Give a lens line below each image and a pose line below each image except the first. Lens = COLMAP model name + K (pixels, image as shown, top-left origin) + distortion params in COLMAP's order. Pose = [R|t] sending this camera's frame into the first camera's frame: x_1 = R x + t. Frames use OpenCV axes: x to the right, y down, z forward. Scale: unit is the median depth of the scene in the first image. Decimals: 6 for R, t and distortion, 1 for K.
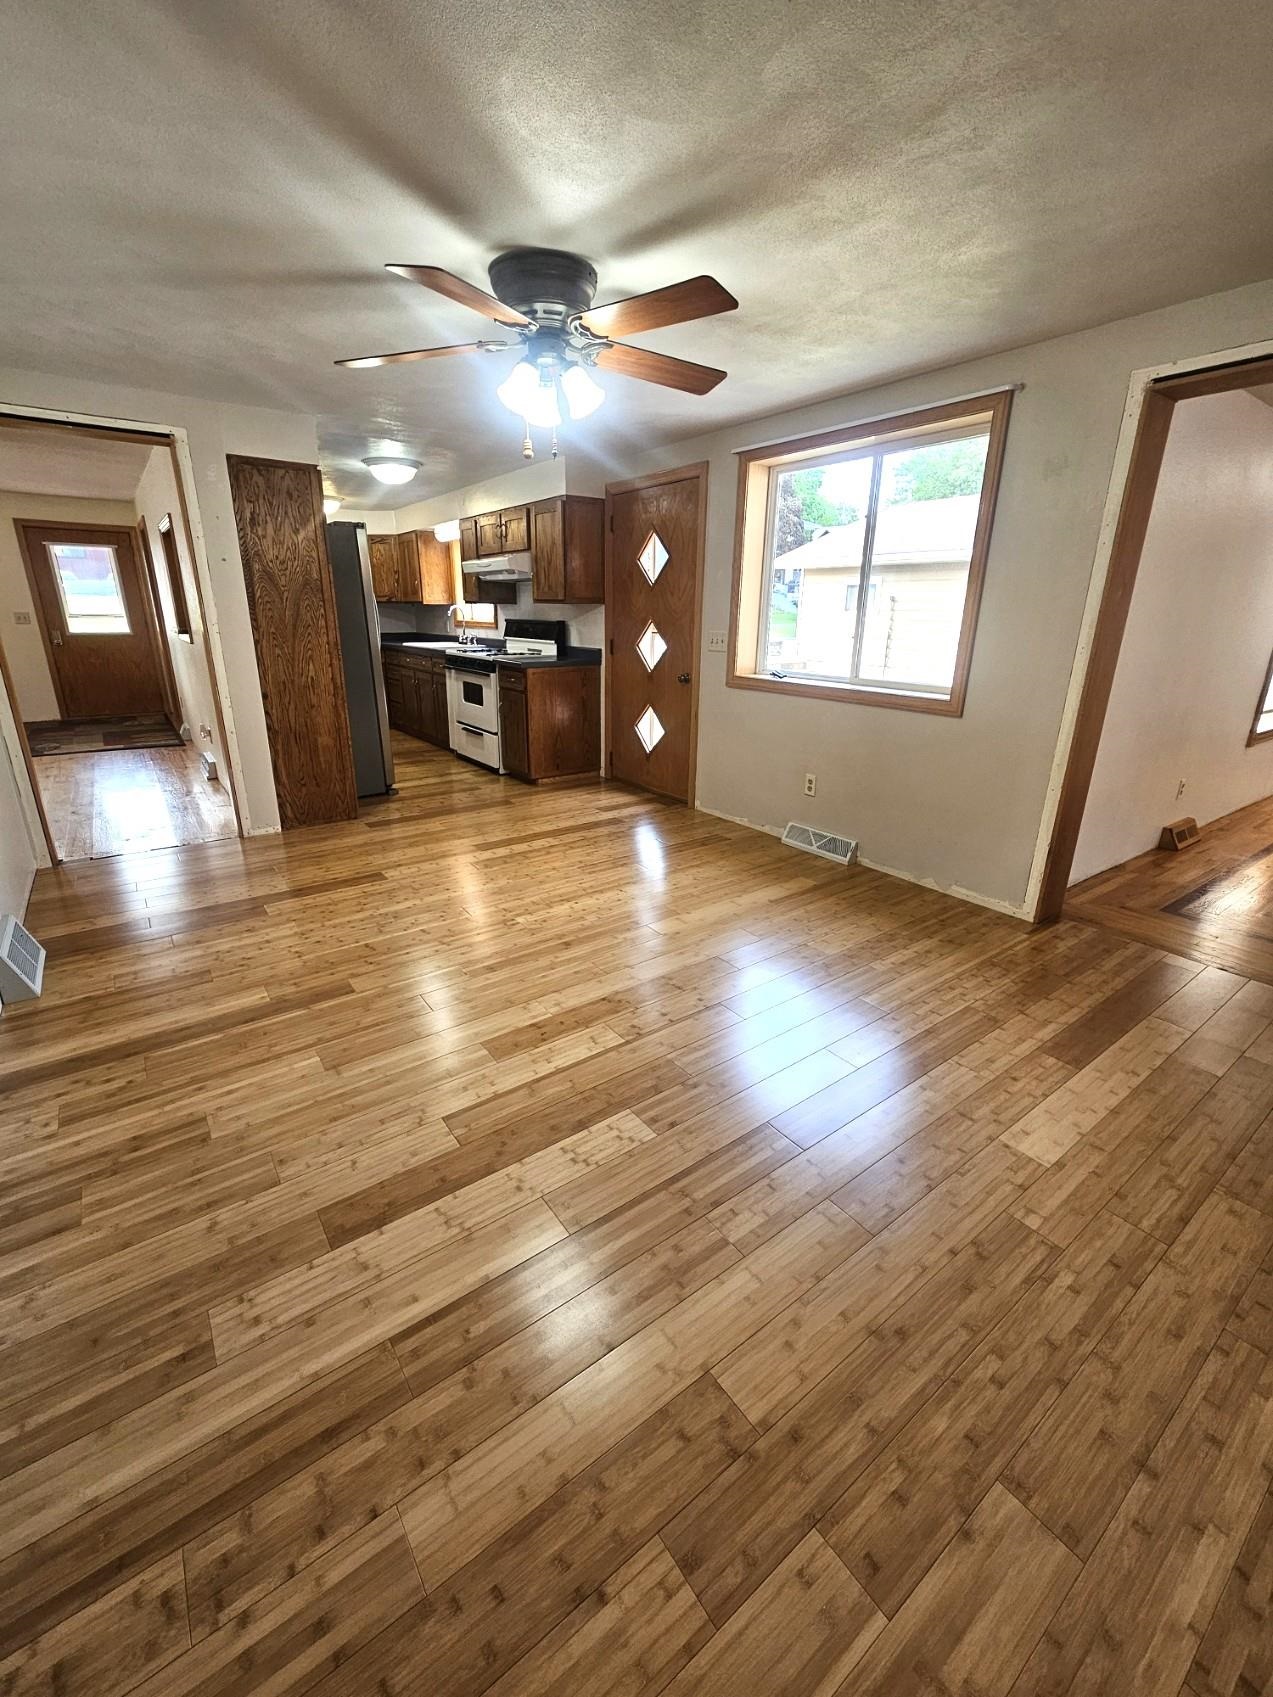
lens RADIAL K [[704.0, 0, 629.4], [0, 704.0, 845.0], [0, 0, 1]] dist [0.002961, 0.000570]
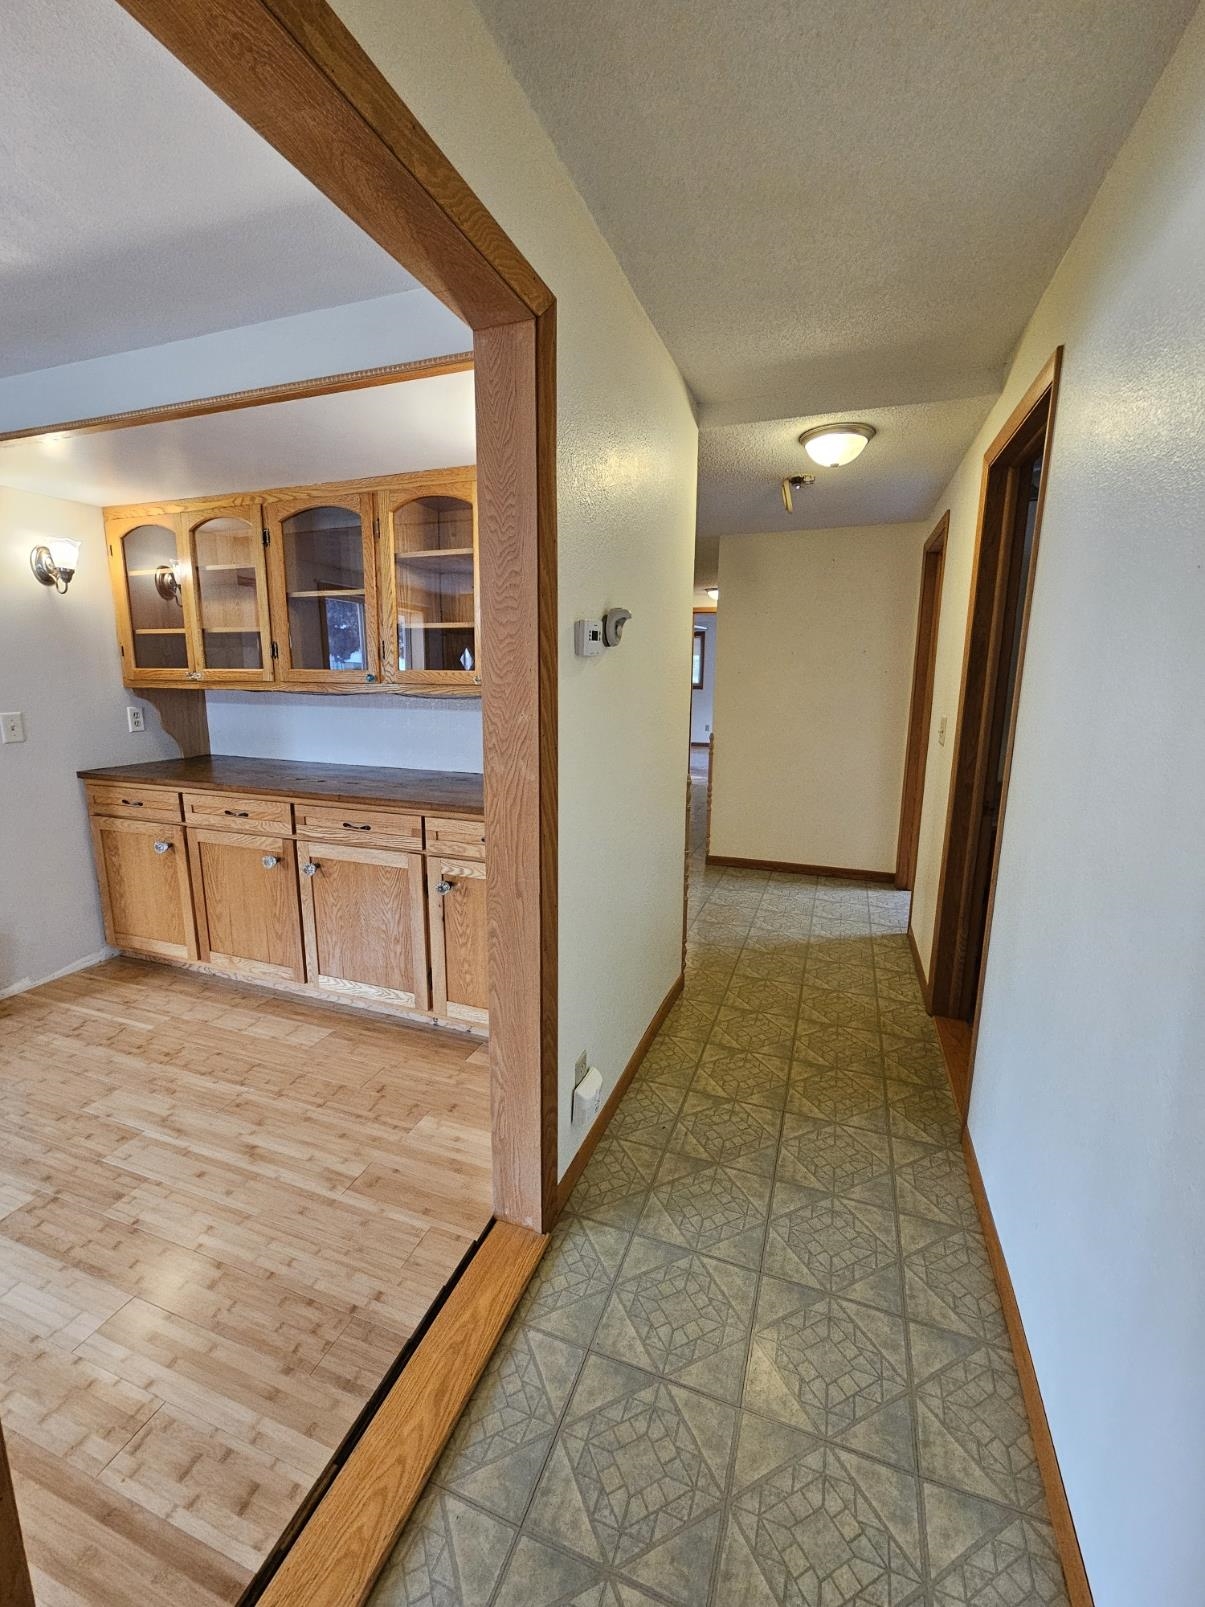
lens RADIAL K [[666.7, 0, 597.3], [0, 666.7, 802.7], [0, 0, 1]] dist [0.002961, 0.000570]
pose [[-0.560677, -0.173680, 0.809615, -0.788559], [0.250990, 0.896108, 0.366051, -0.099696], [-0.789079, 0.408442, -0.458835, 0.166822]]
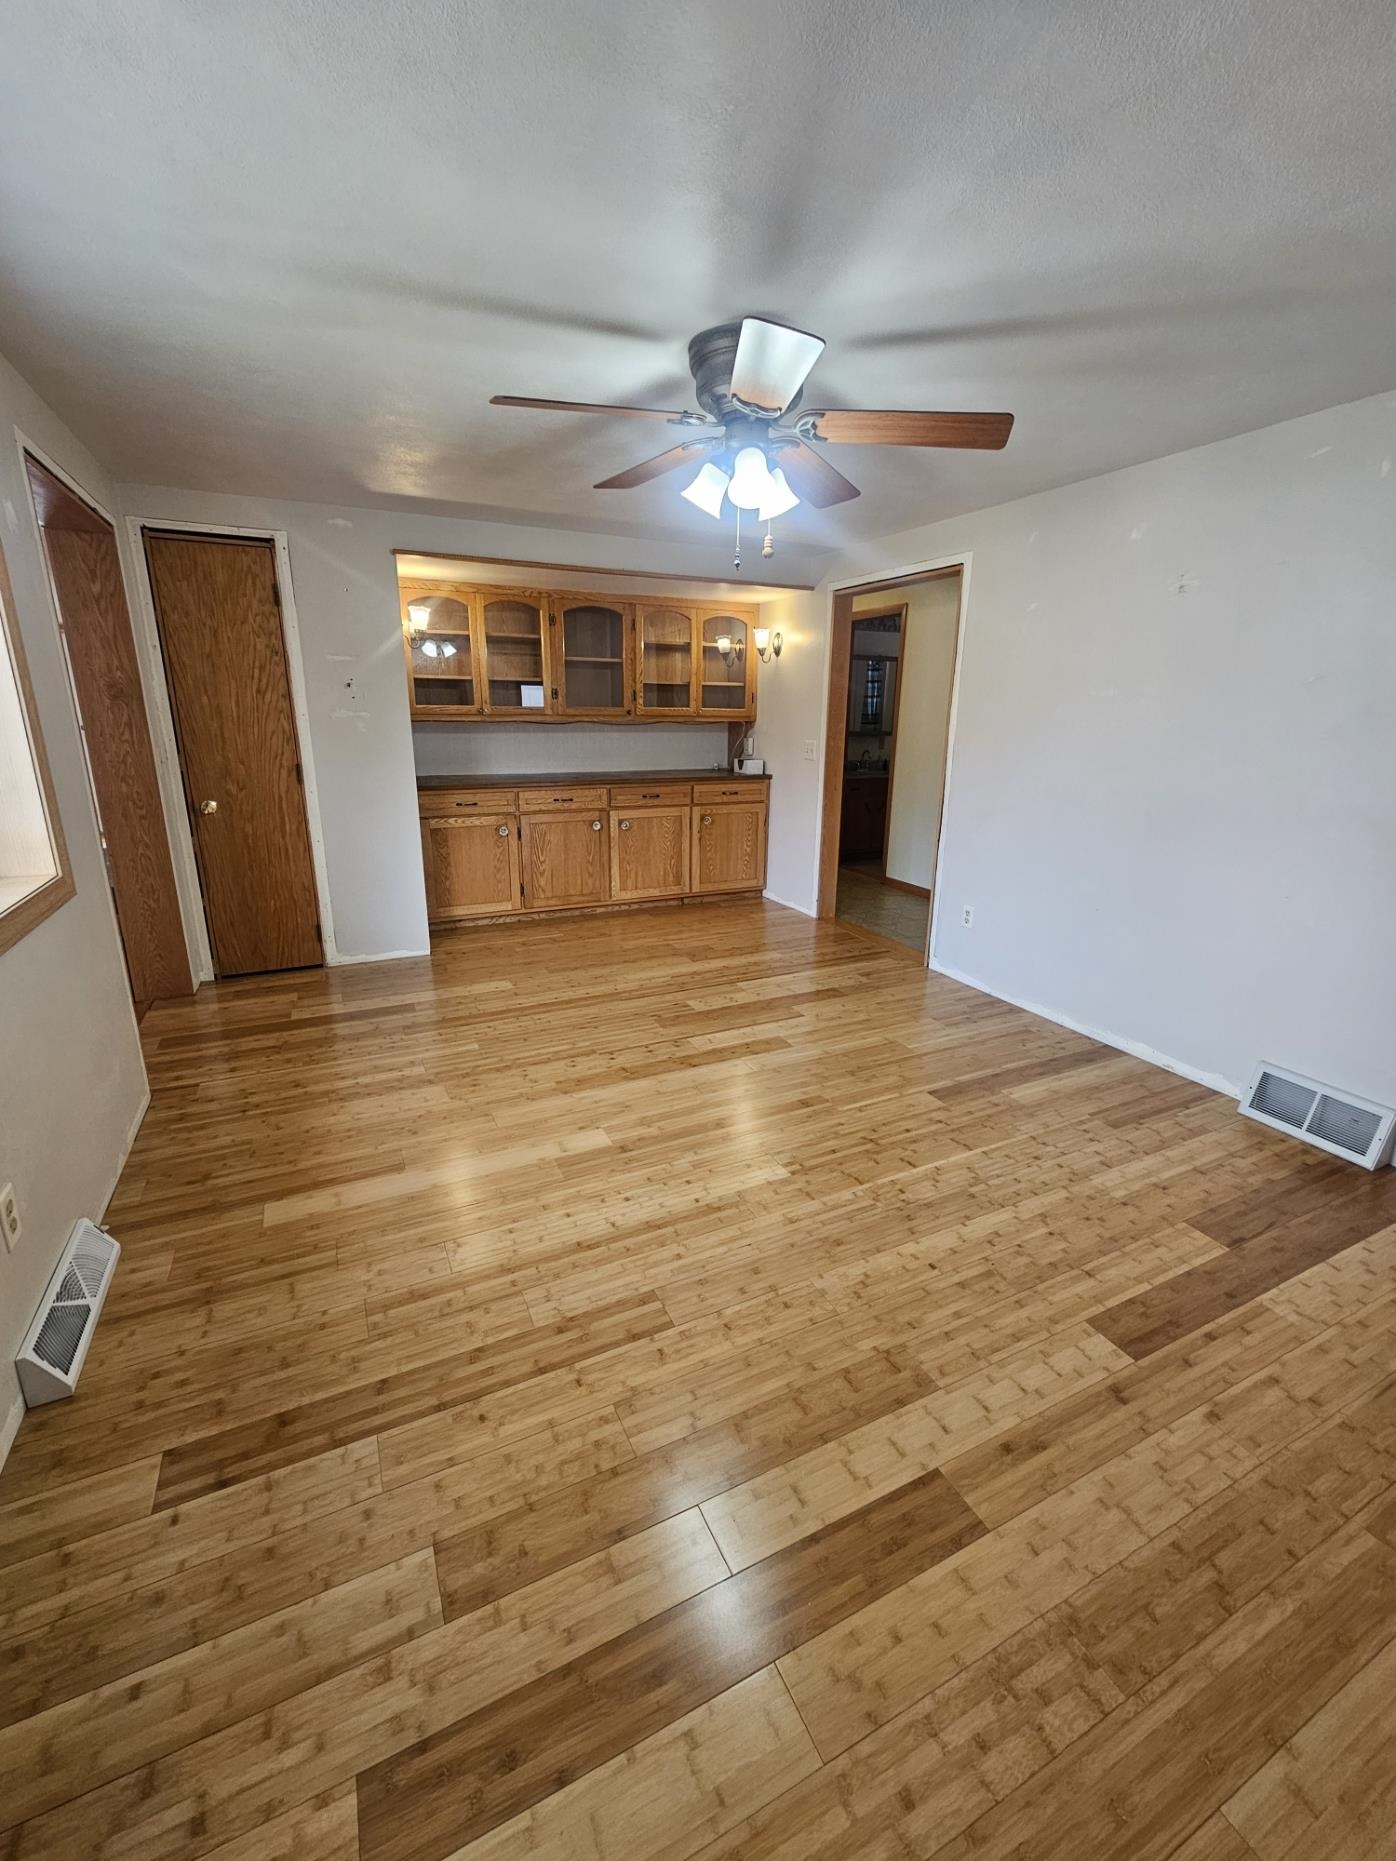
lens RADIAL K [[772.1, 0, 696.4], [0, 772.1, 927.0], [0, 0, 1]] dist [0.002961, 0.000570]
pose [[-0.984966, -0.062792, 0.160933, -0.233801], [0.038533, 0.828267, 0.559007, -0.687343], [-0.168396, 0.556804, -0.813395, 1.963060]]
